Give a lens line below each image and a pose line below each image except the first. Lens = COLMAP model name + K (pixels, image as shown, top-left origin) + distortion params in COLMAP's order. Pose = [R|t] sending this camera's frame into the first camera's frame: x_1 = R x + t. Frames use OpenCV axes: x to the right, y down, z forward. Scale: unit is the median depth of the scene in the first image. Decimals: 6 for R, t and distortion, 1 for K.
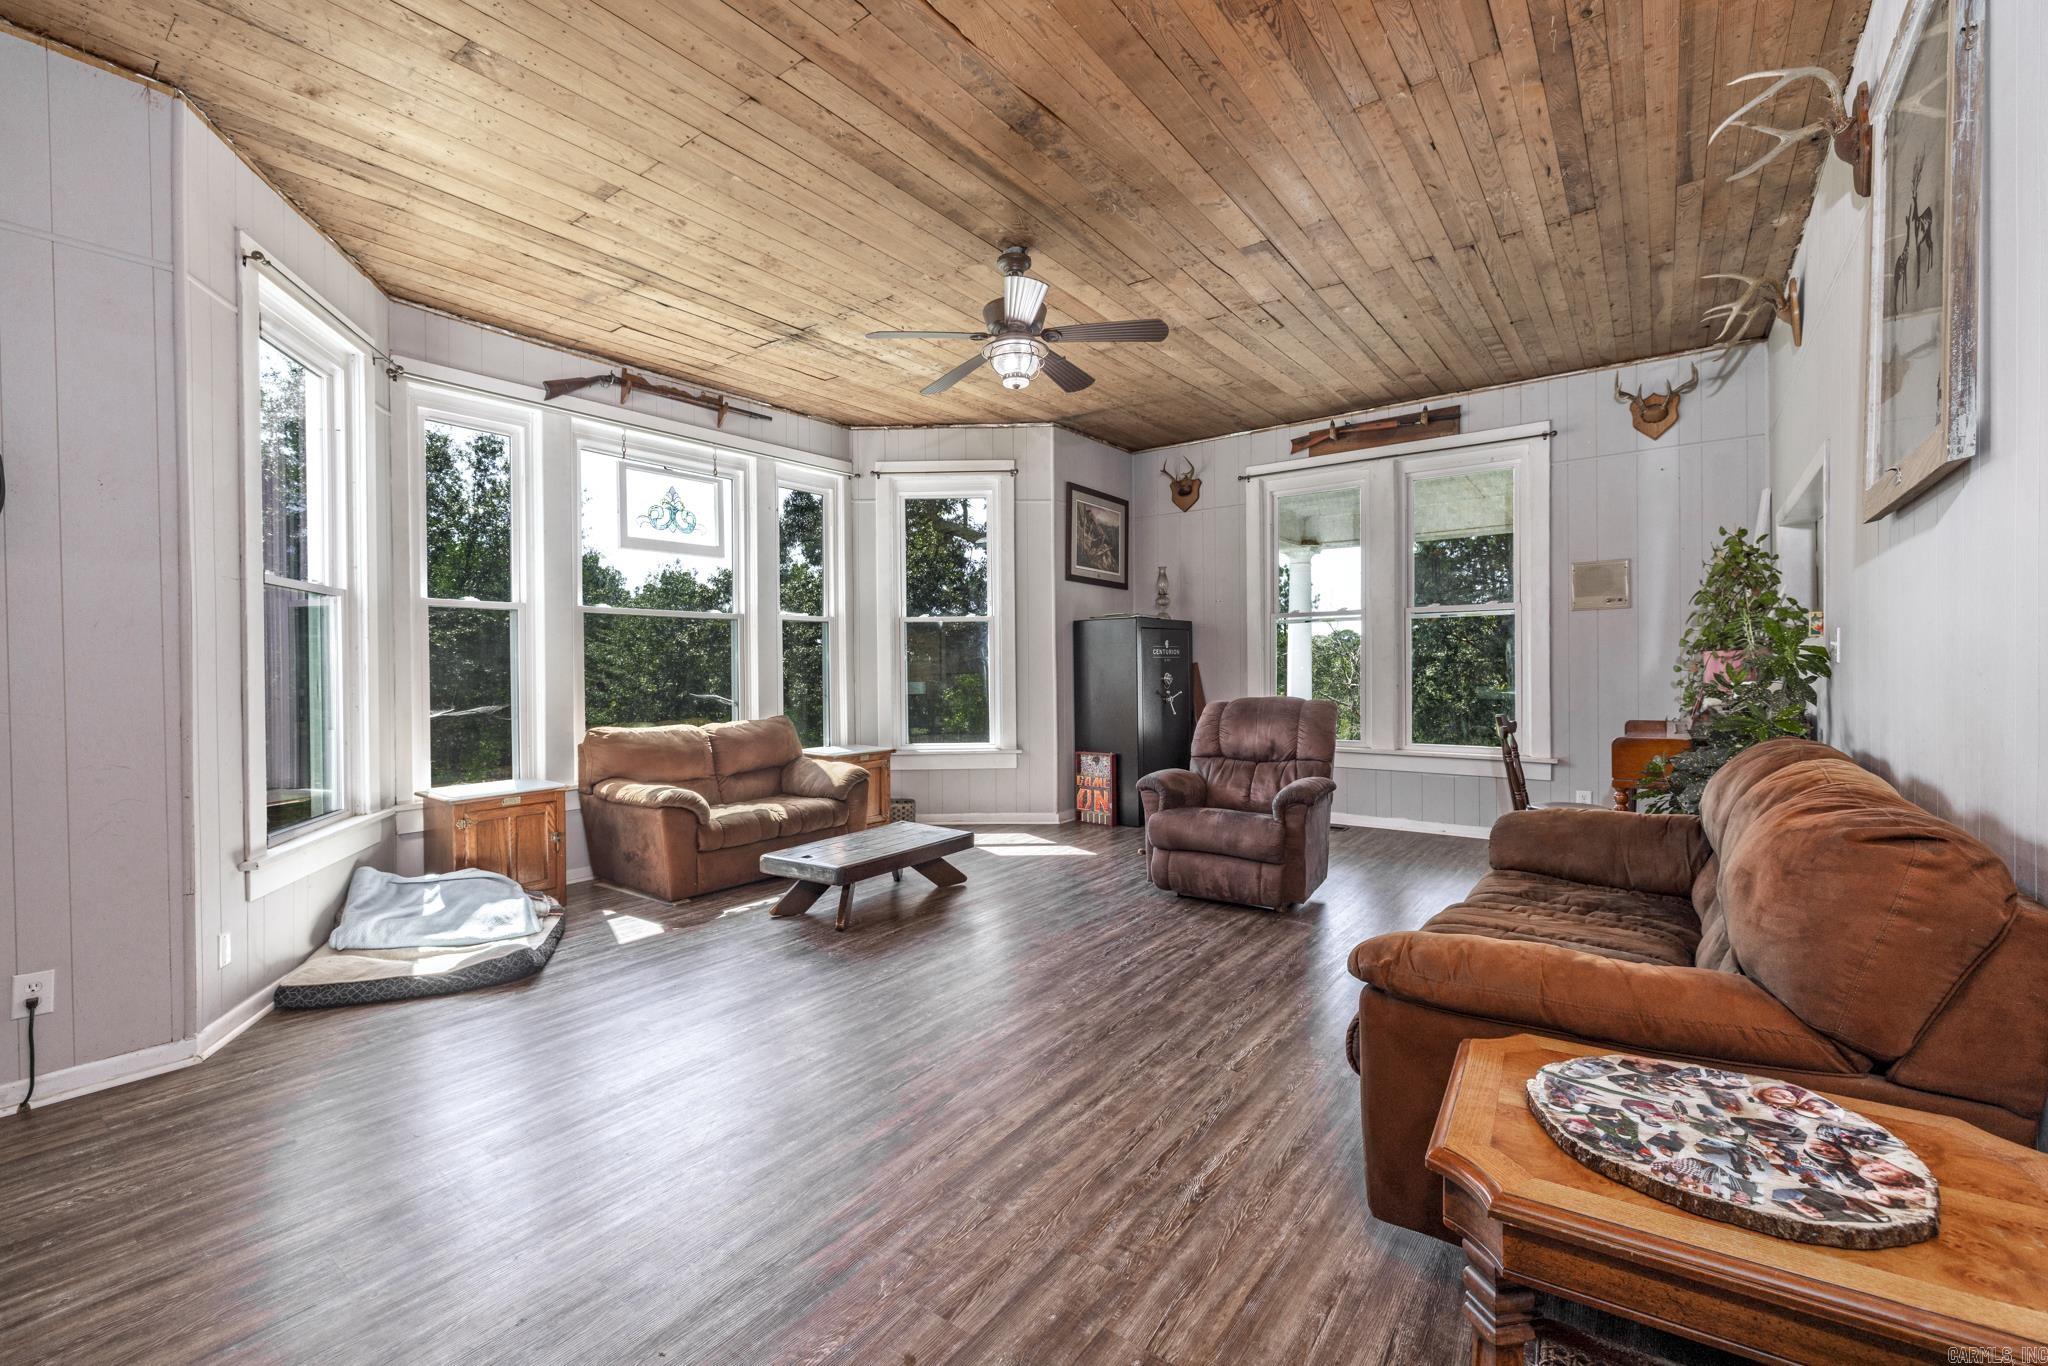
lens RADIAL K [[868.6, 0, 1027.7], [0, 868.6, 682.0], [0, 0, 1]] dist [-0.000090, -0.000022]
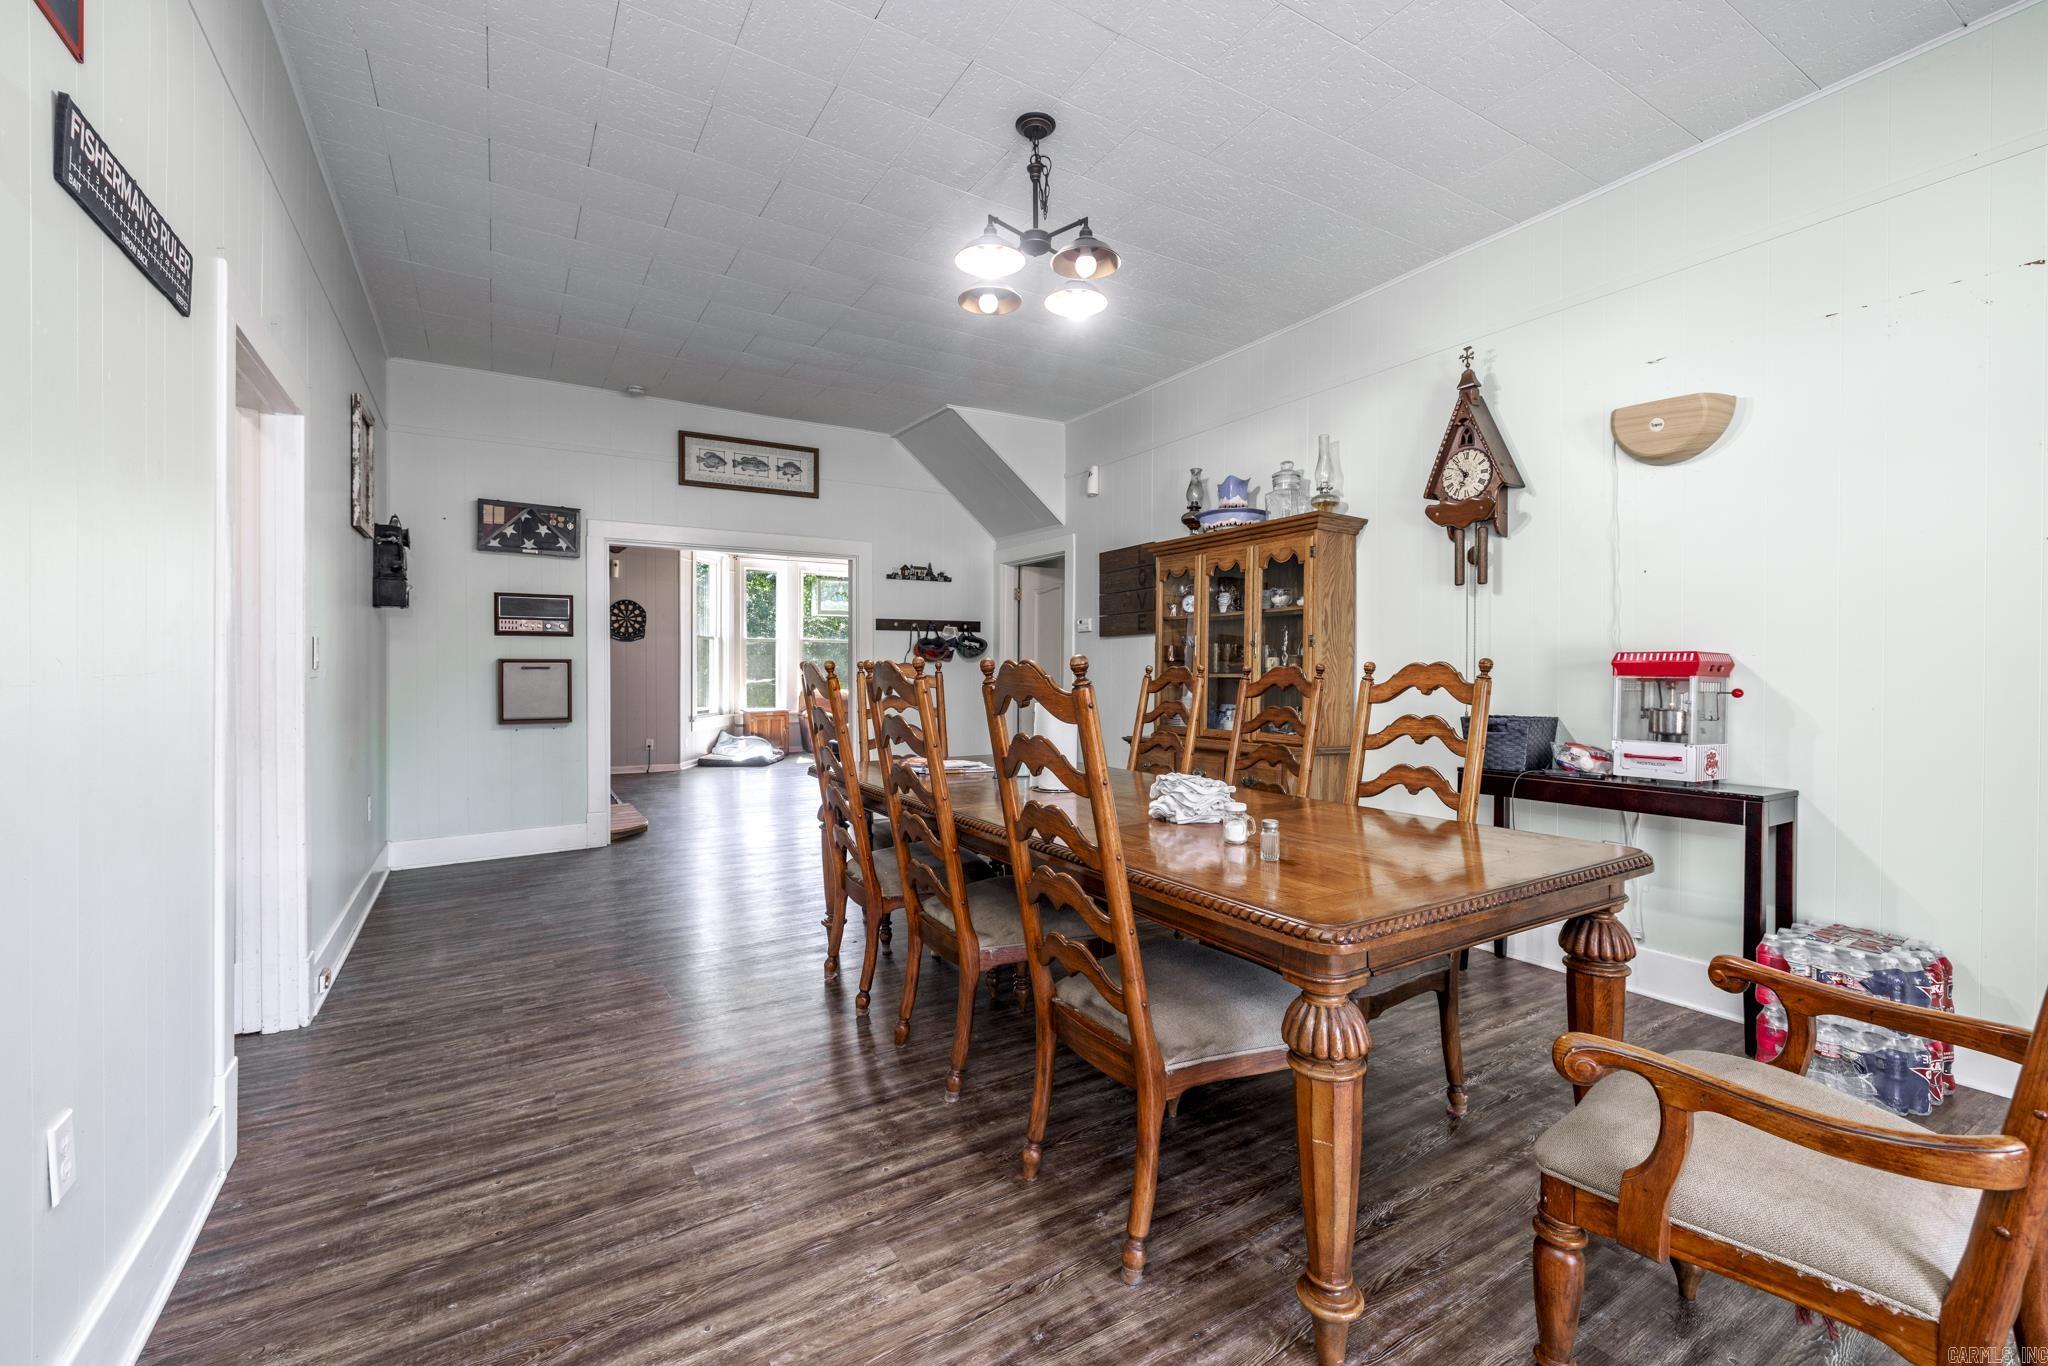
lens RADIAL K [[868.6, 0, 1022.0], [0, 868.6, 676.2], [0, 0, 1]] dist [-0.000090, -0.000022]
pose [[0.928020, 0.009642, -0.372405, 1.267968], [-0.010223, 0.999948, 0.000415, 0.014772], [0.372390, 0.003422, 0.928070, -1.355843]]
